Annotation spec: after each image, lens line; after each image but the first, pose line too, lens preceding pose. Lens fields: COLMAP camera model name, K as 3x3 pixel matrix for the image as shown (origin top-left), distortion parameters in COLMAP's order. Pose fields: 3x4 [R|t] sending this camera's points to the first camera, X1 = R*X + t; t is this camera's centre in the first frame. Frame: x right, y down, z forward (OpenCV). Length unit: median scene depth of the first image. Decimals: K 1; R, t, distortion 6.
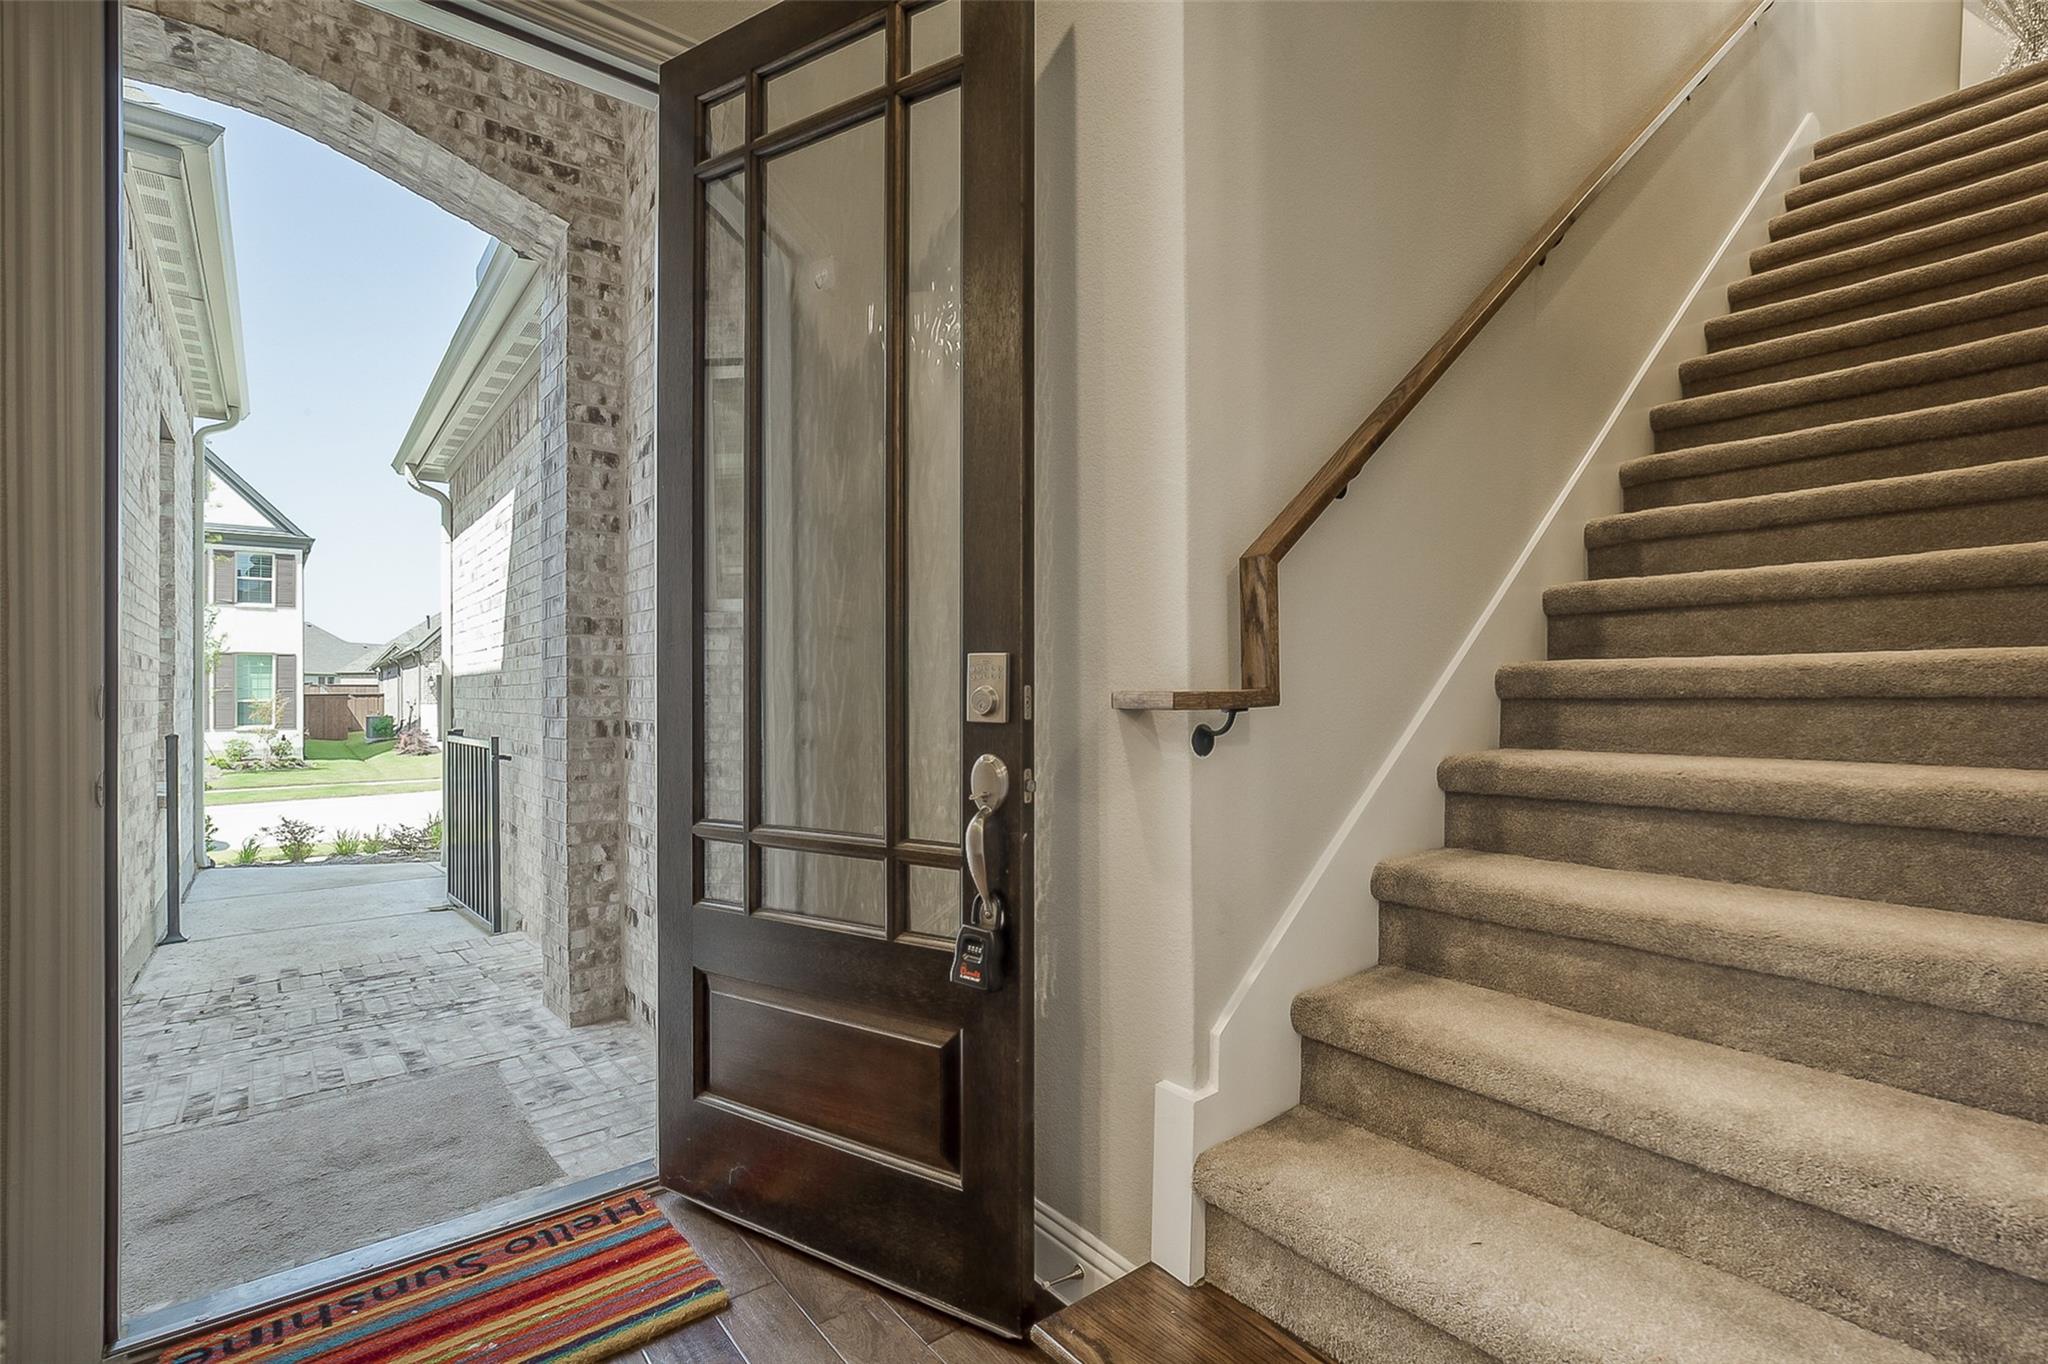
lens RADIAL K [[946.9, 0, 1006.7], [0, 946.9, 686.5], [0, 0, 1]] dist [-0.007829, 0.003819]
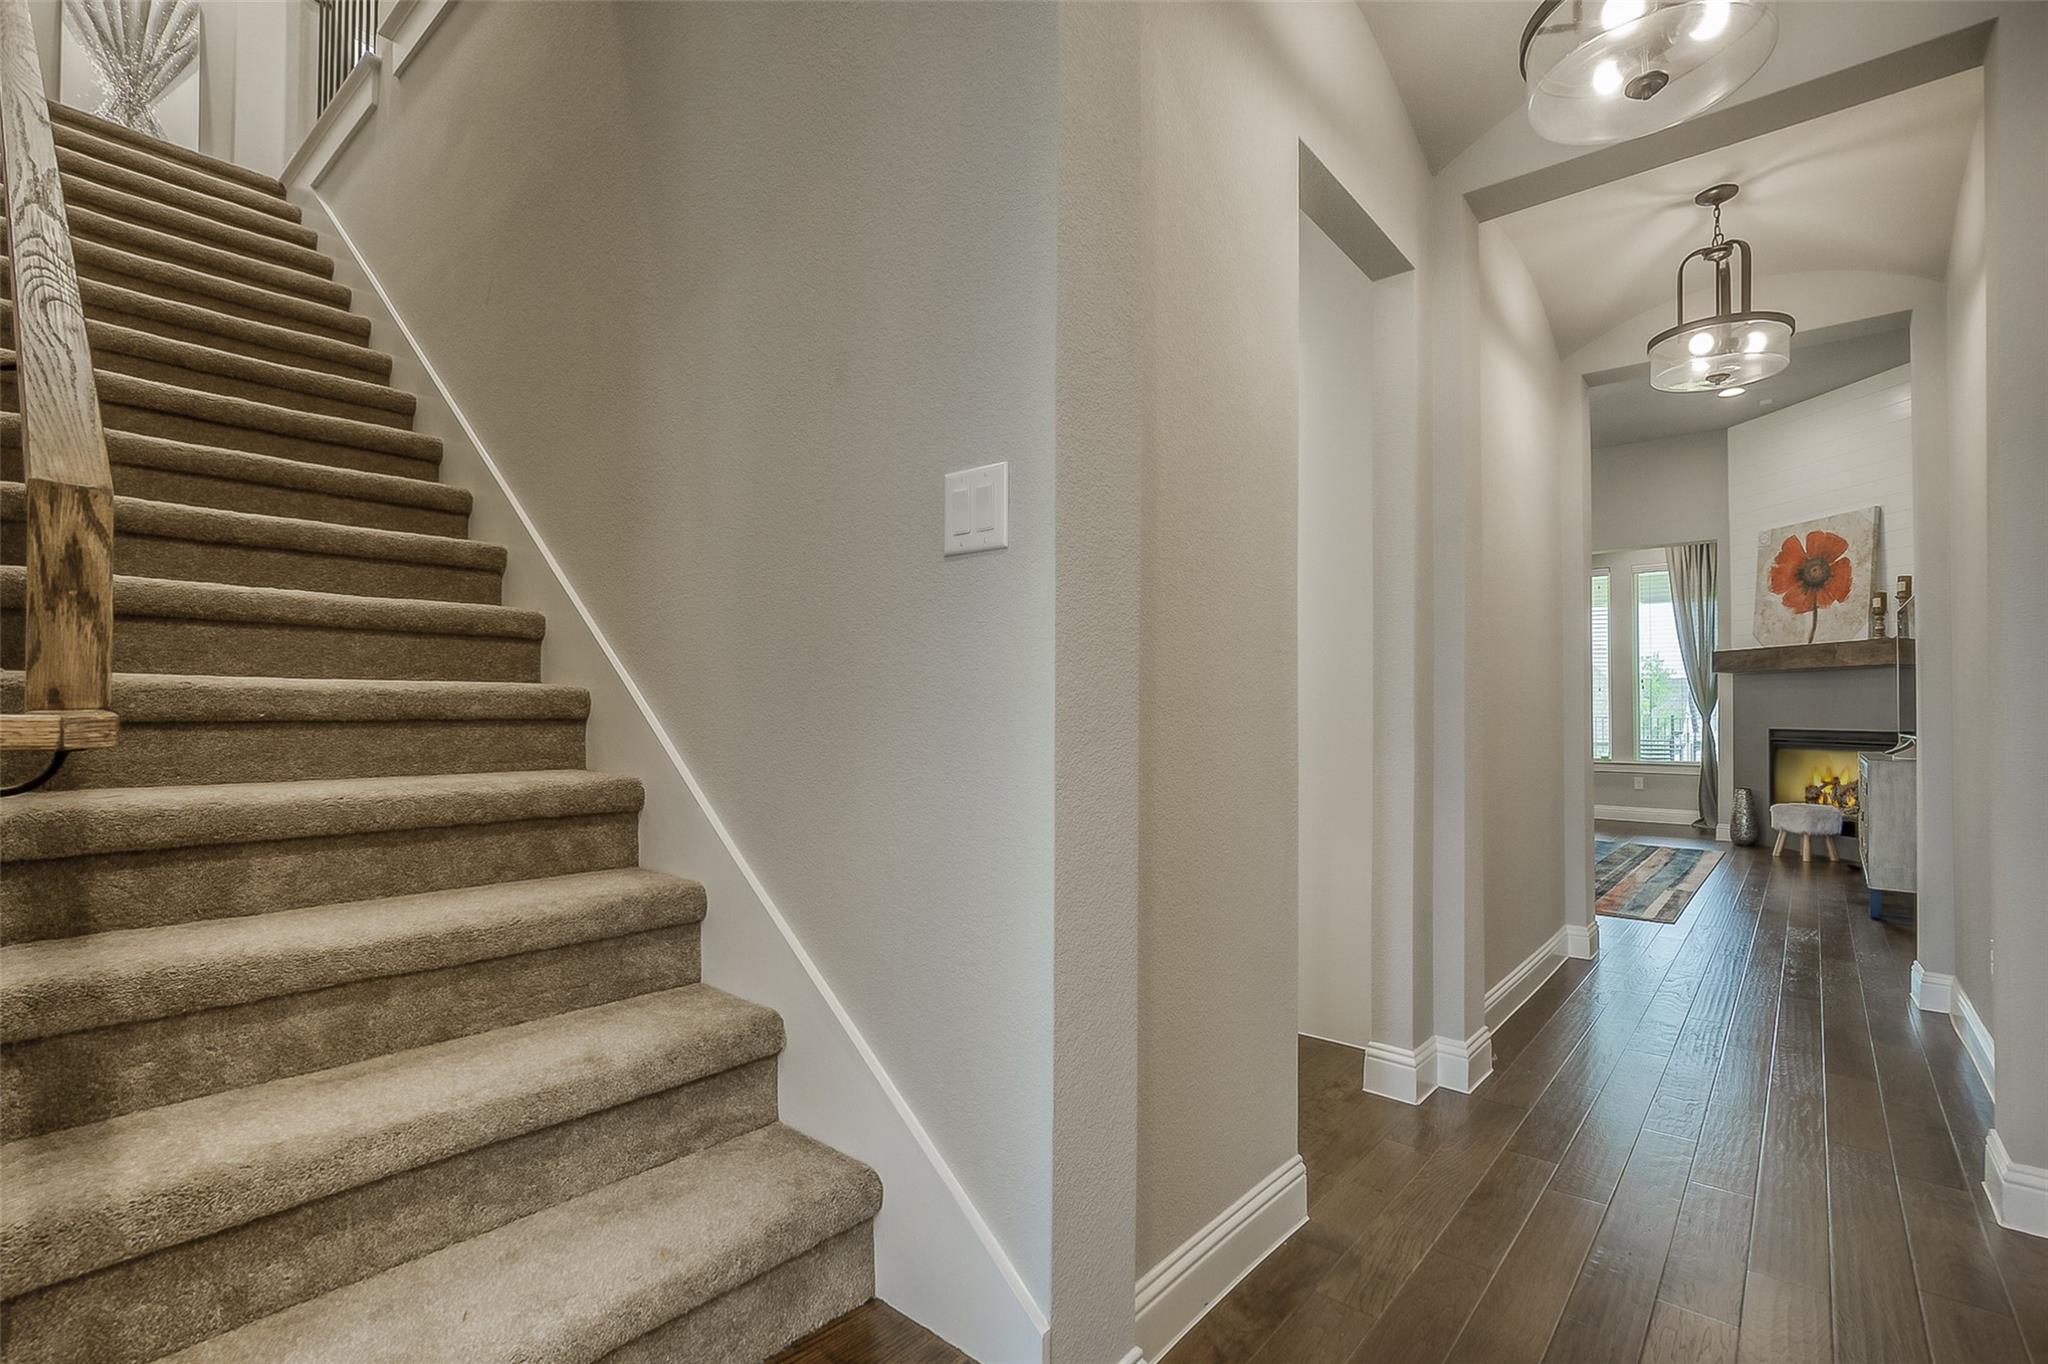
lens RADIAL K [[946.9, 0, 1063.3], [0, 946.9, 685.4], [0, 0, 1]] dist [-0.007829, 0.003819]
pose [[-0.229815, 0.032251, 0.972700, -0.435830], [-0.008583, 0.999345, -0.035162, 0.003408], [-0.973196, -0.016430, -0.229388, 0.517763]]
